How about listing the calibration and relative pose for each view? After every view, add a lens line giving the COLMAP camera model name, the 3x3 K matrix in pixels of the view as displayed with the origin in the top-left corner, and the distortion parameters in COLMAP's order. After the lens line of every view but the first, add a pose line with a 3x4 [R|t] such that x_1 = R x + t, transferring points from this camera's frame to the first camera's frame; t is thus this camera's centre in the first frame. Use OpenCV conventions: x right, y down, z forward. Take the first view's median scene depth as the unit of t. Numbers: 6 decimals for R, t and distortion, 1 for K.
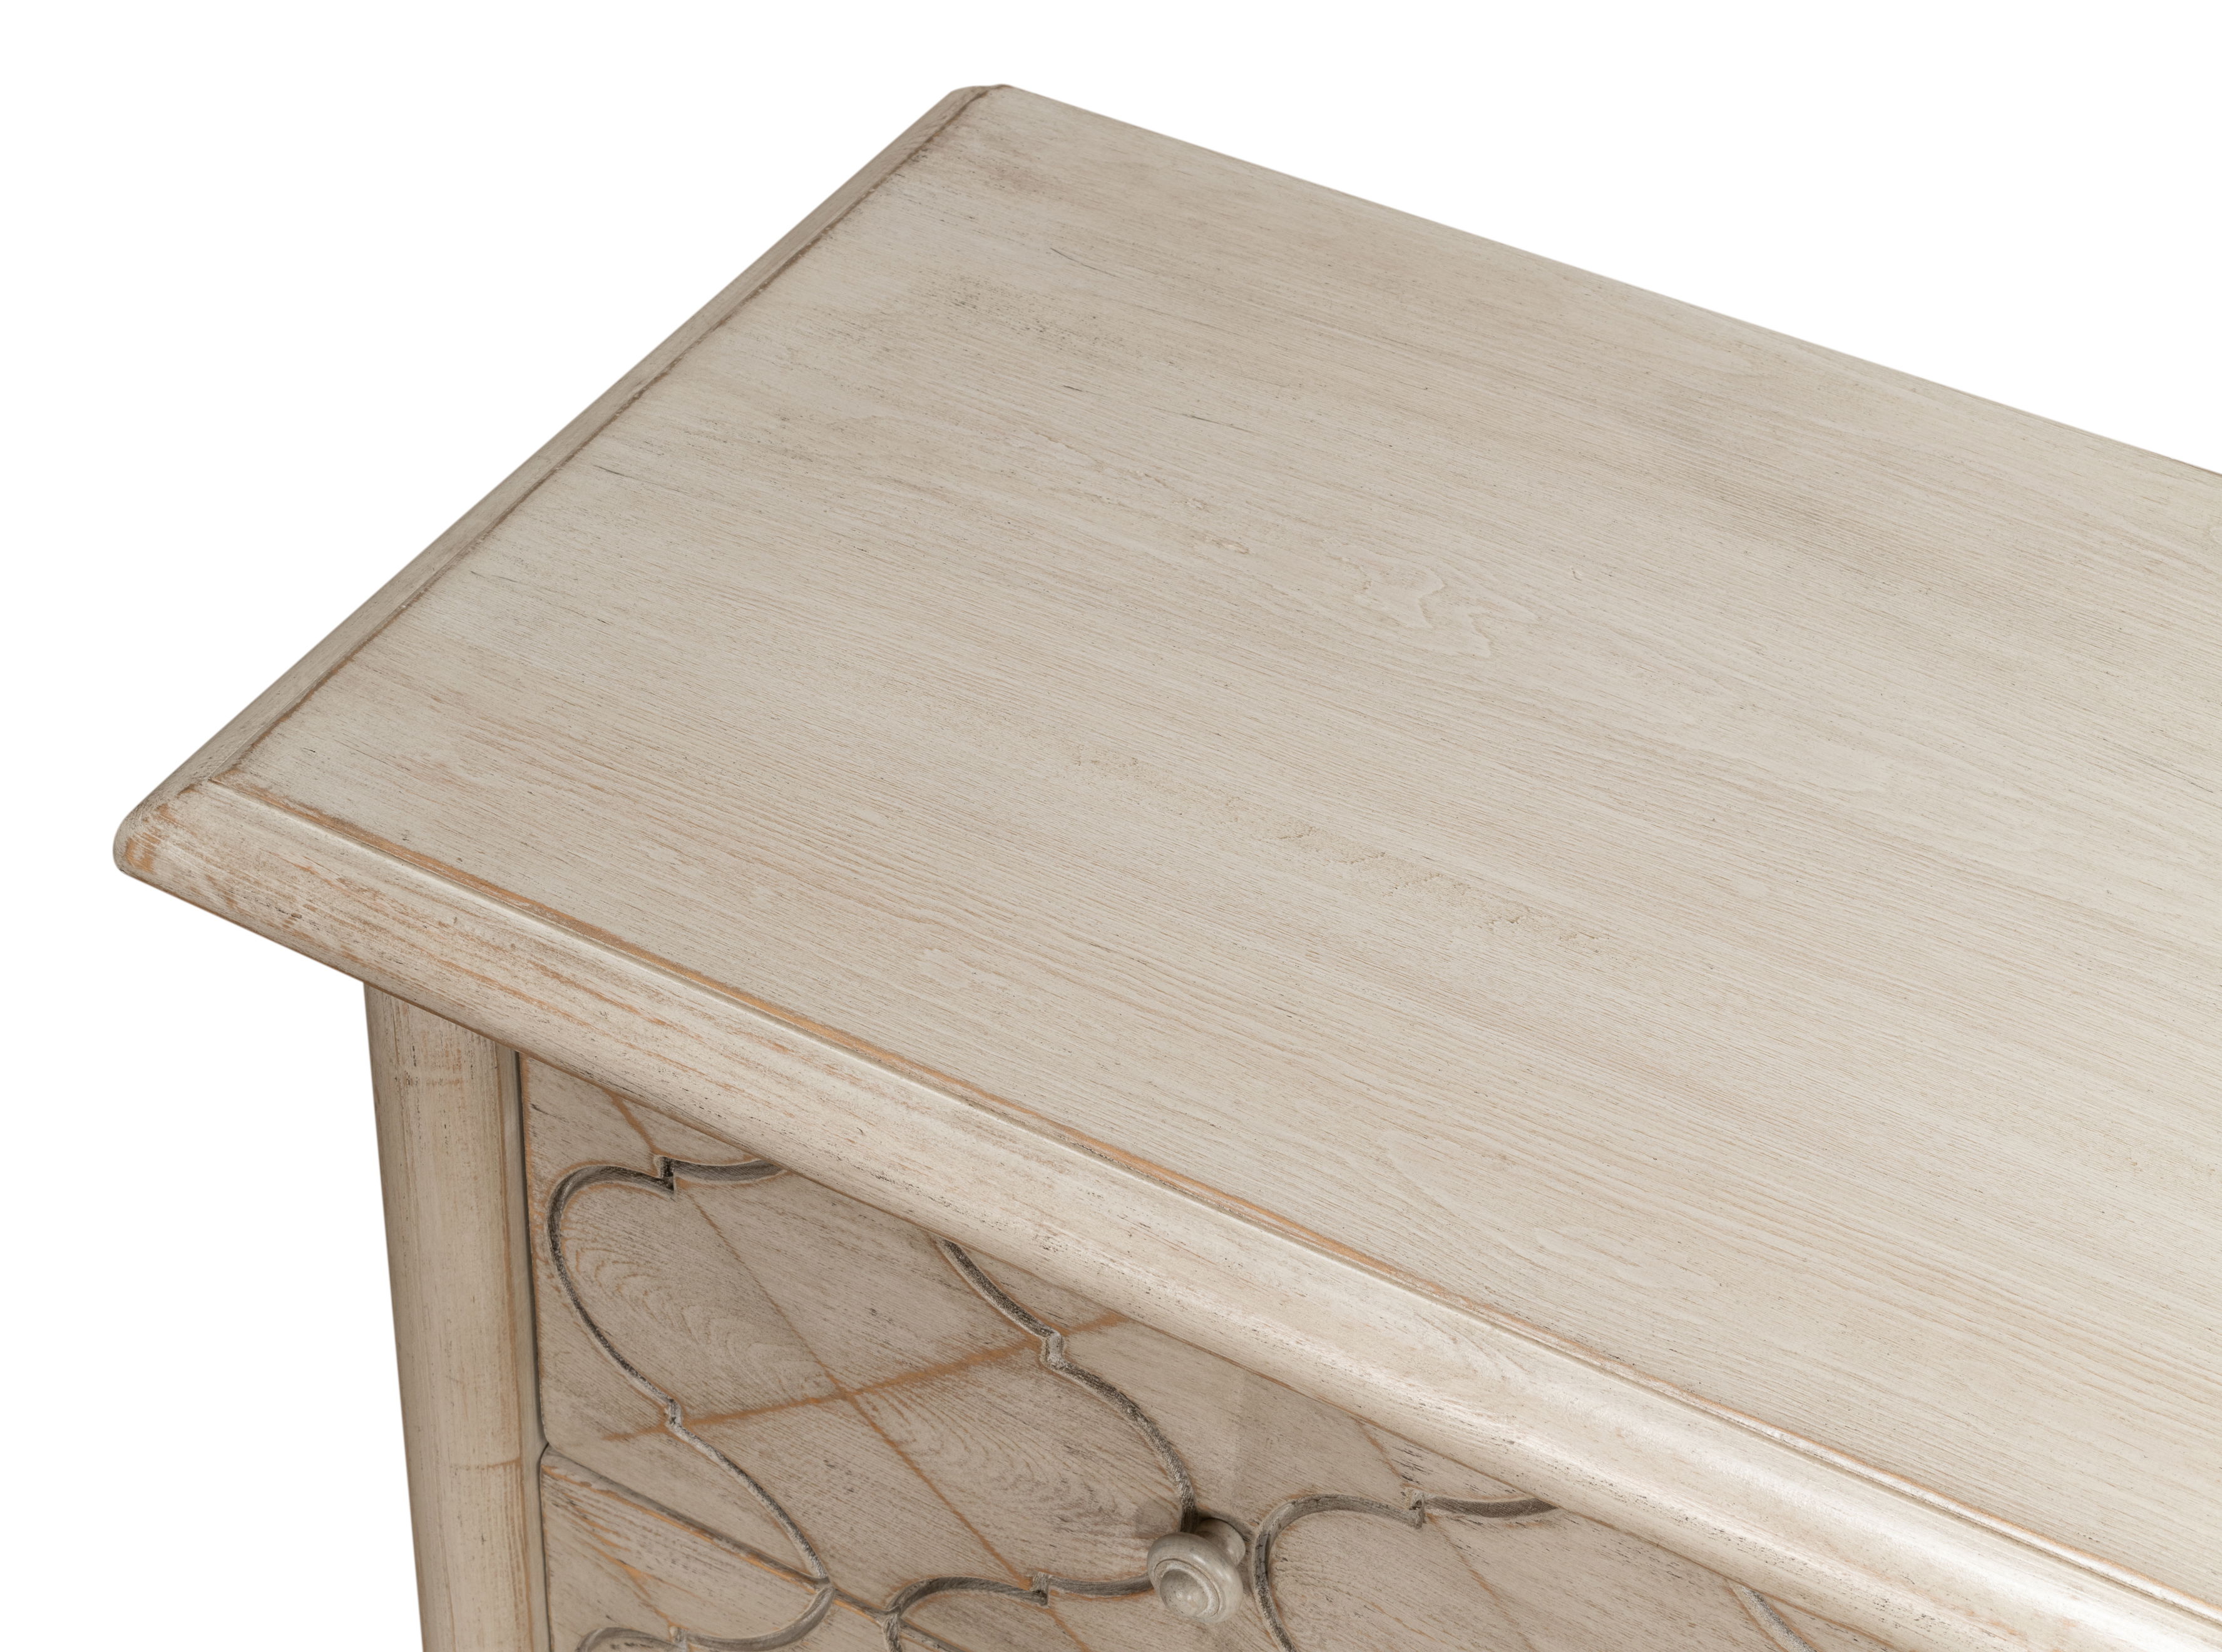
lens RADIAL K [[3942.0, 0, 1111.0], [0, 3942.0, 826.0], [0, 0, 1]] dist [-0.074365, -0.217276]
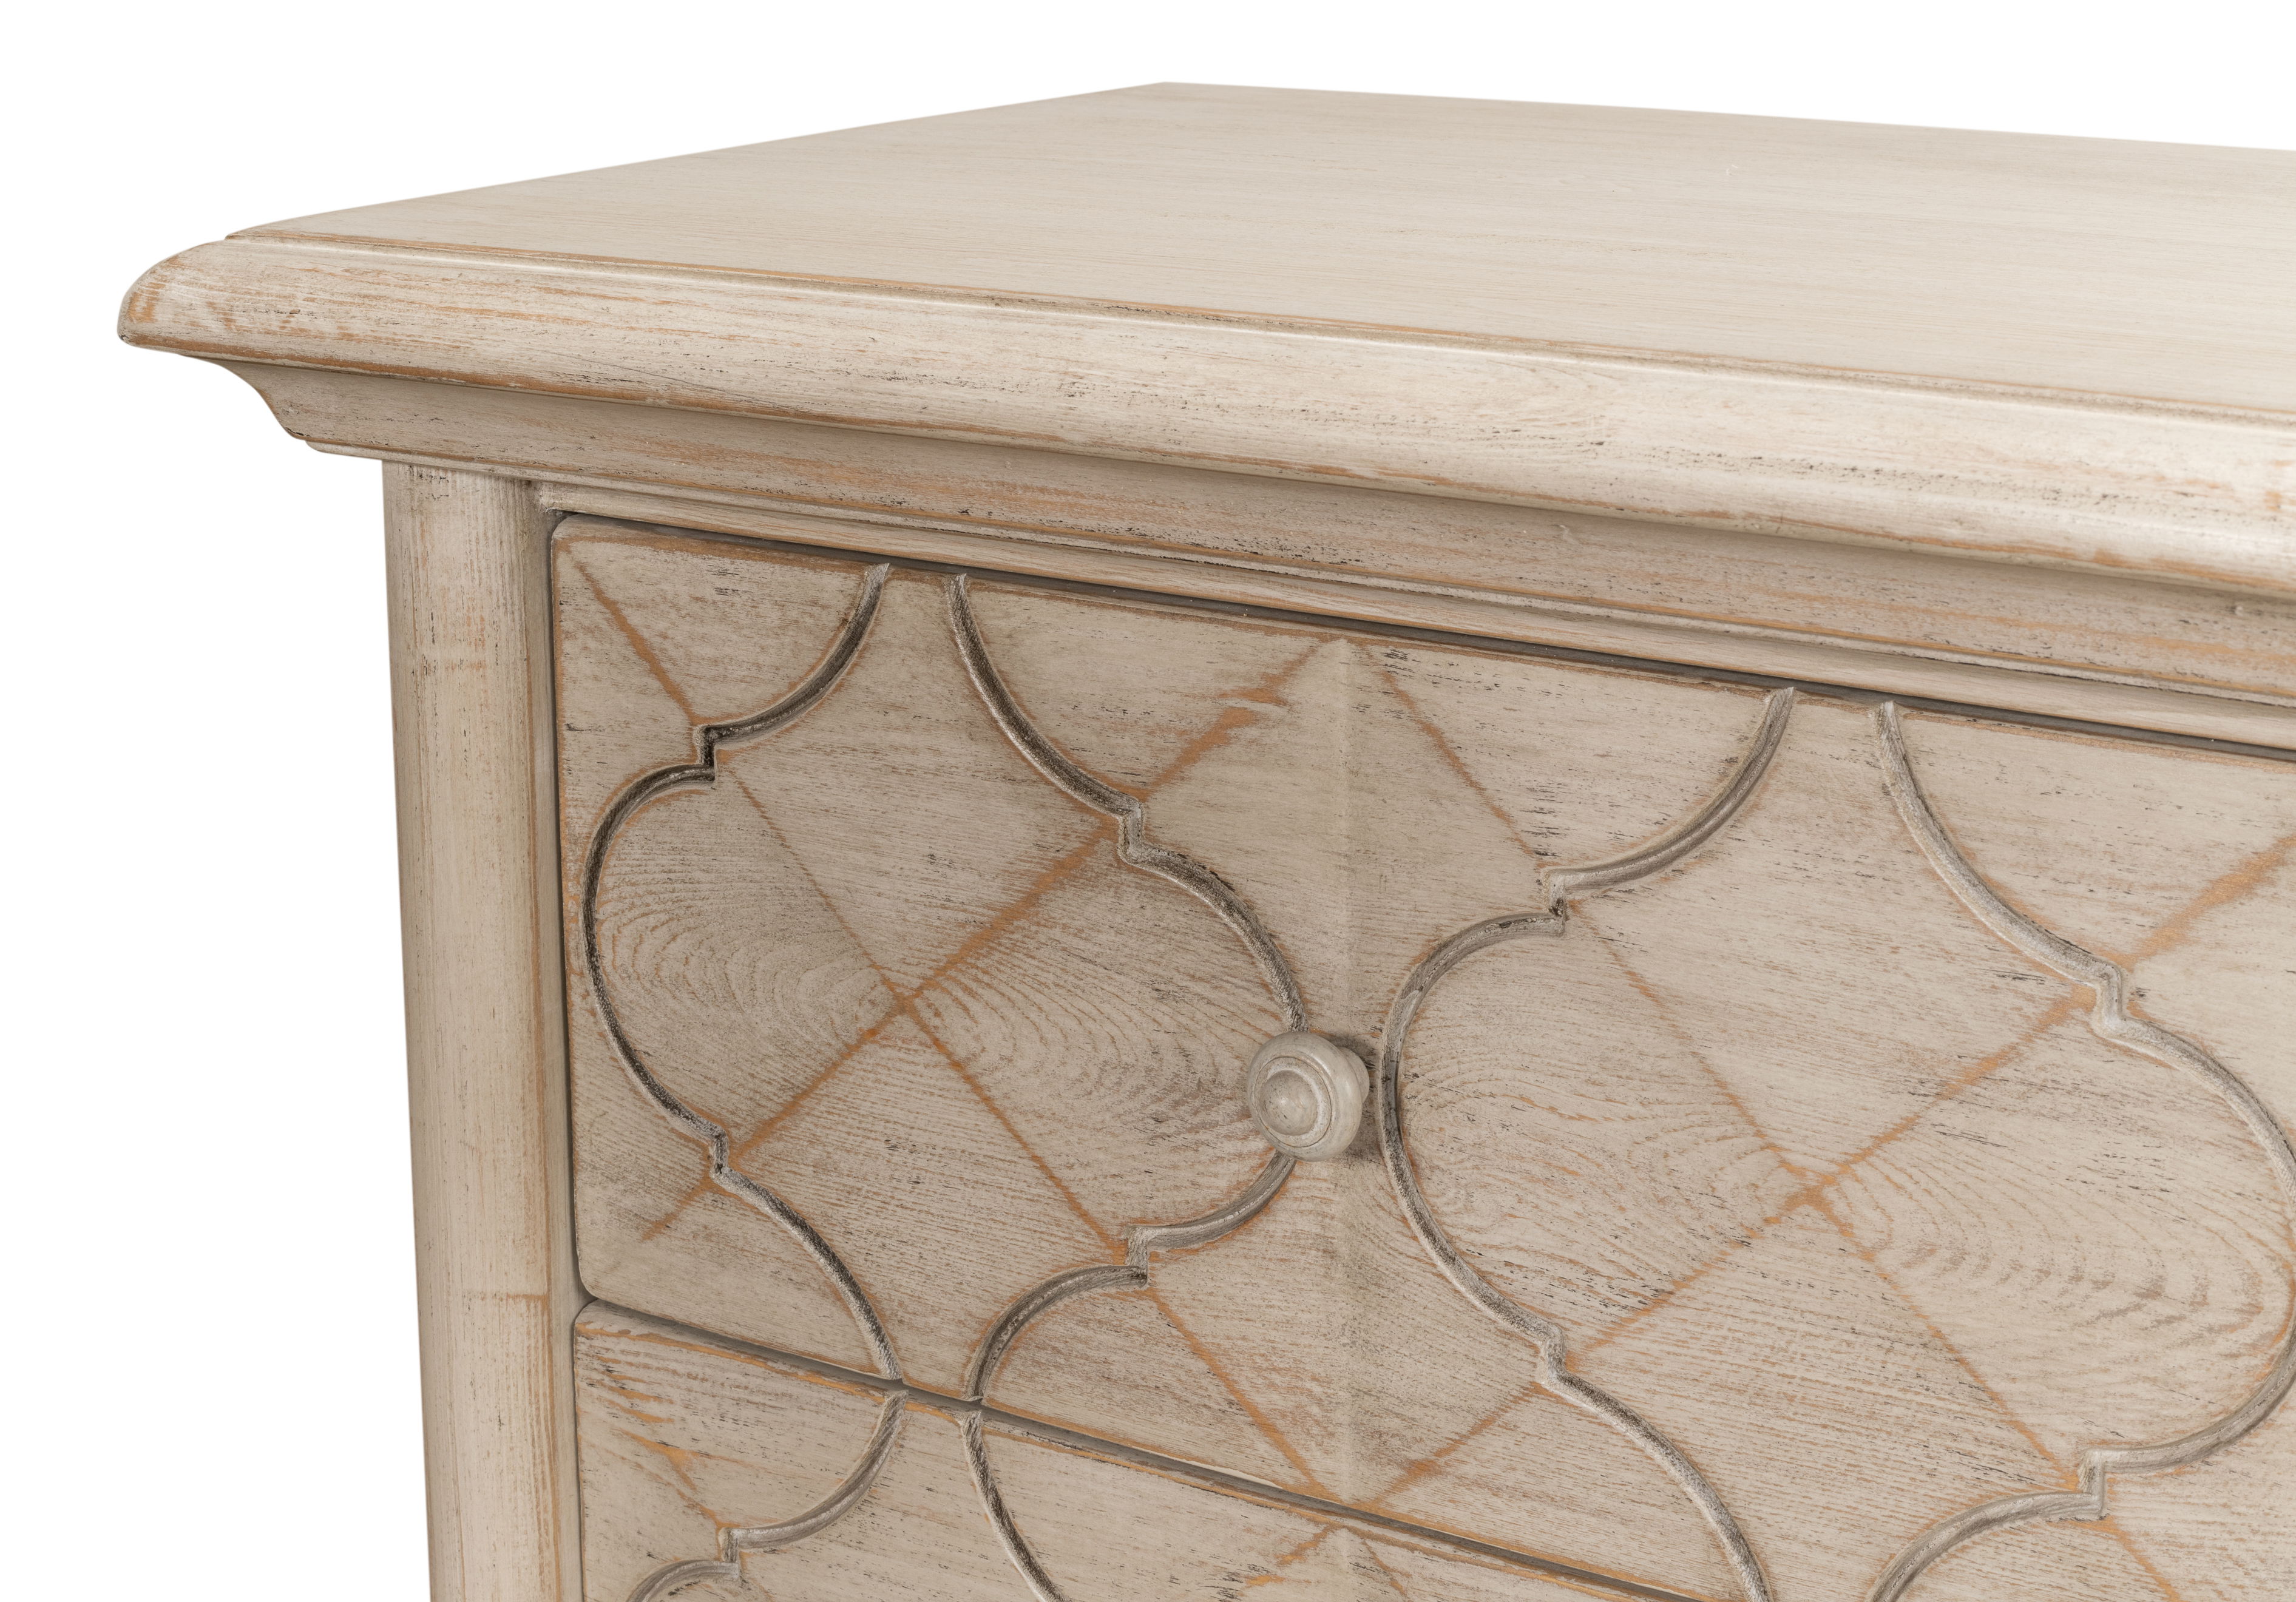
lens RADIAL K [[4150.9, 0, 1144.6], [0, 4150.9, 545.6], [0, 0, 1]] dist [-0.035630, -0.742986]
pose [[0.994641, -0.037511, -0.096346, 0.072716], [-0.012554, 0.881150, -0.472670, 0.478938], [0.102626, 0.471347, 0.875957, 0.187847]]
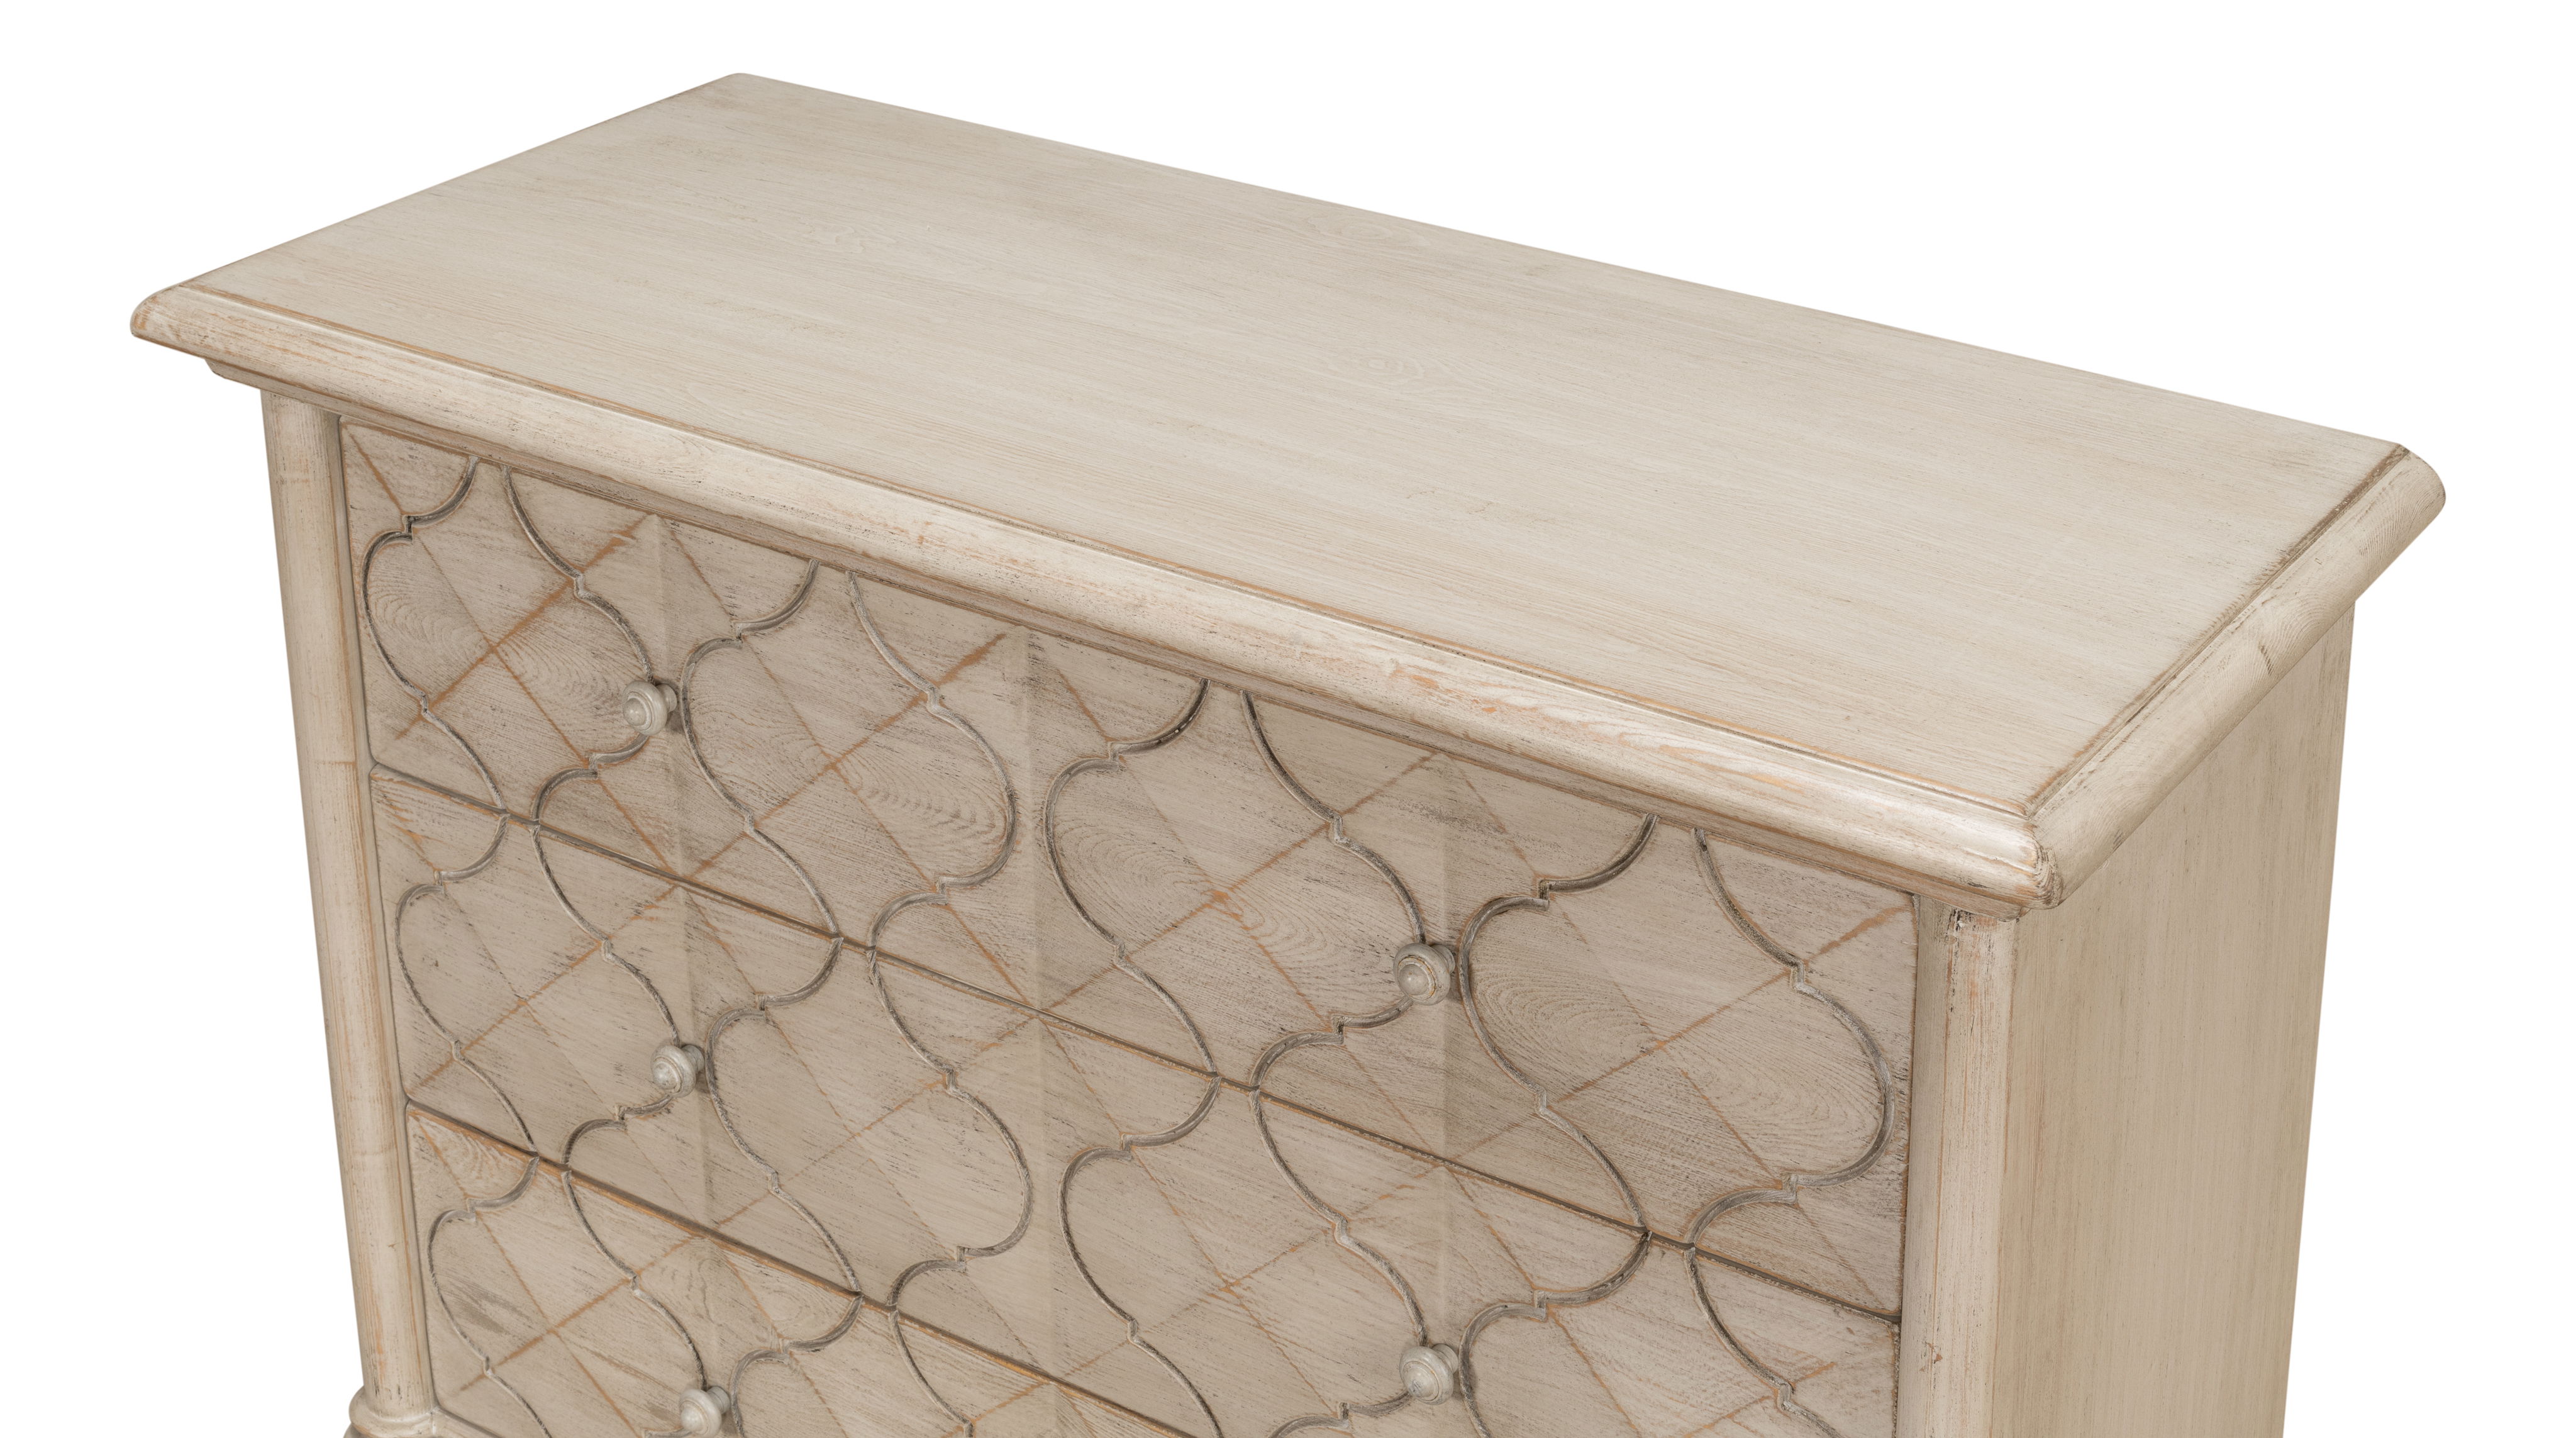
lens RADIAL K [[3817.8, 0, 1288.0], [0, 3817.8, 719.0], [0, 0, 1]] dist [-0.115570, 0.084562]
pose [[0.994496, 0.010106, -0.104282, 0.494922], [-0.036339, 0.966822, -0.252854, 0.619542], [0.098267, 0.255252, 0.961868, -0.678452]]
